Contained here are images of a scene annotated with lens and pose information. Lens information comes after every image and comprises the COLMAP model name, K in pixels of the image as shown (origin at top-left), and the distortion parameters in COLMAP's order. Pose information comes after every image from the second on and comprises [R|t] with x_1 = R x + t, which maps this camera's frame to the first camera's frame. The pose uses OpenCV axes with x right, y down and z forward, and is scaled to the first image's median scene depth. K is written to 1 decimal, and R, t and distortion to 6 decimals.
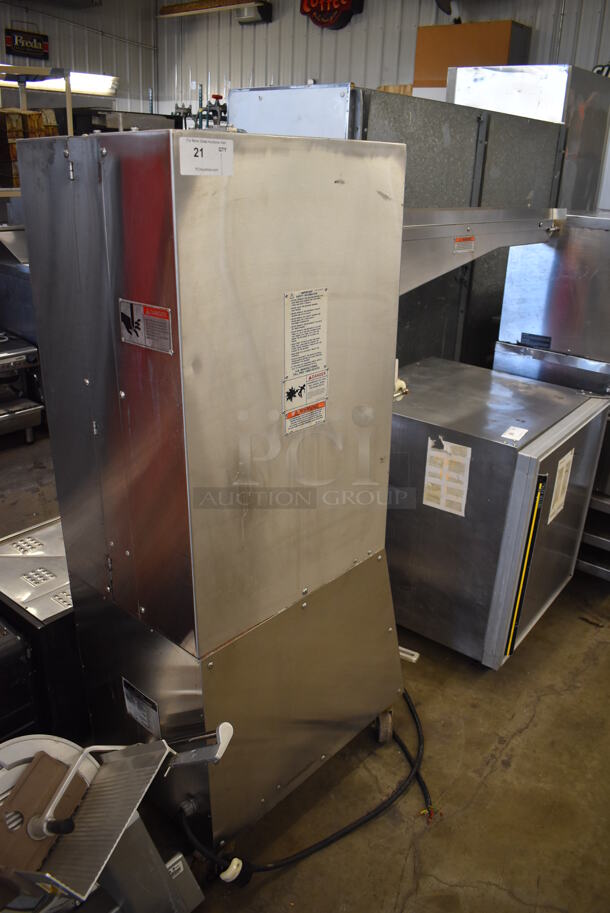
lens RADIAL K [[703.6, 0, 305.0], [0, 703.6, 456.5], [0, 0, 1]] dist [-0.099310, 0.016218]
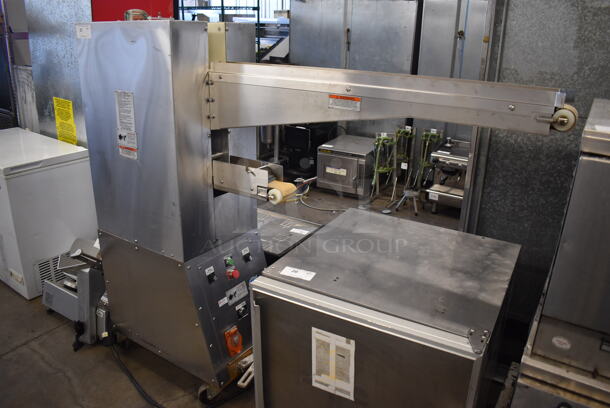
lens RADIAL K [[470.1, 0, 305.0], [0, 470.1, 204.0], [0, 0, 1]] dist [-0.099310, 0.016218]
pose [[0.146814, 0.324679, -0.934360, 0.995882], [-0.397387, 0.884377, 0.244870, -0.327192], [0.905831, 0.335352, 0.258862, 0.823360]]
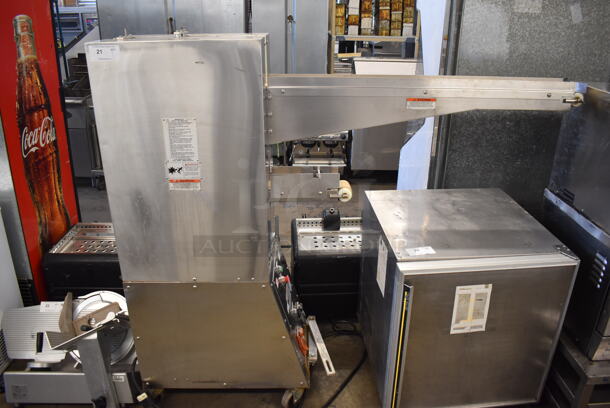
lens RADIAL K [[470.1, 0, 305.0], [0, 470.1, 204.0], [0, 0, 1]] dist [-0.099310, 0.016218]
pose [[0.675659, 0.267241, -0.687072, 0.764344], [-0.269972, 0.956936, 0.106719, -0.159132], [0.686003, 0.113385, 0.718710, 0.231187]]
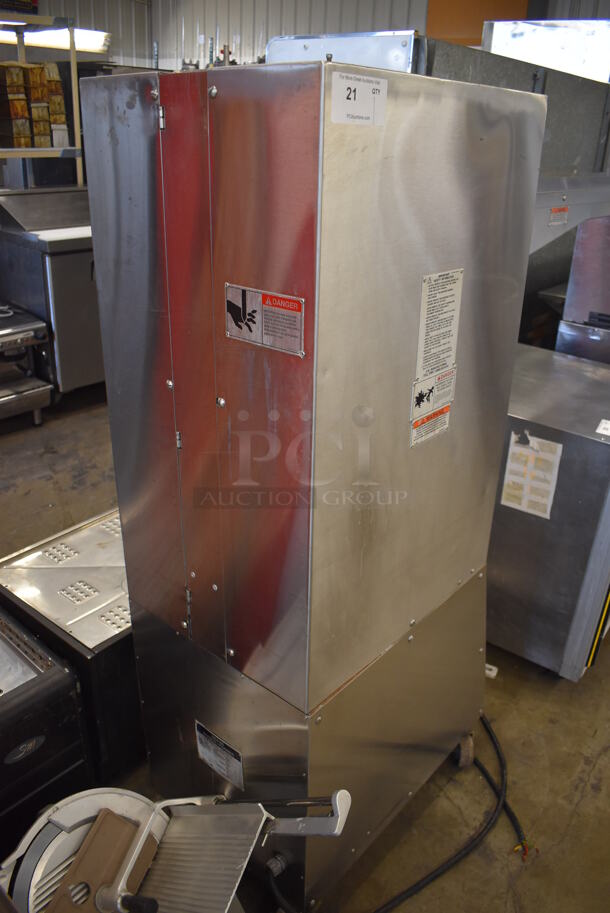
lens RADIAL K [[703.6, 0, 305.0], [0, 703.6, 456.5], [0, 0, 1]] dist [-0.099310, 0.016218]
pose [[0.999813, -0.002631, 0.019155, -0.115379], [0.001750, 0.998948, 0.045831, -0.040048], [-0.019255, -0.045789, 0.998766, 0.119459]]
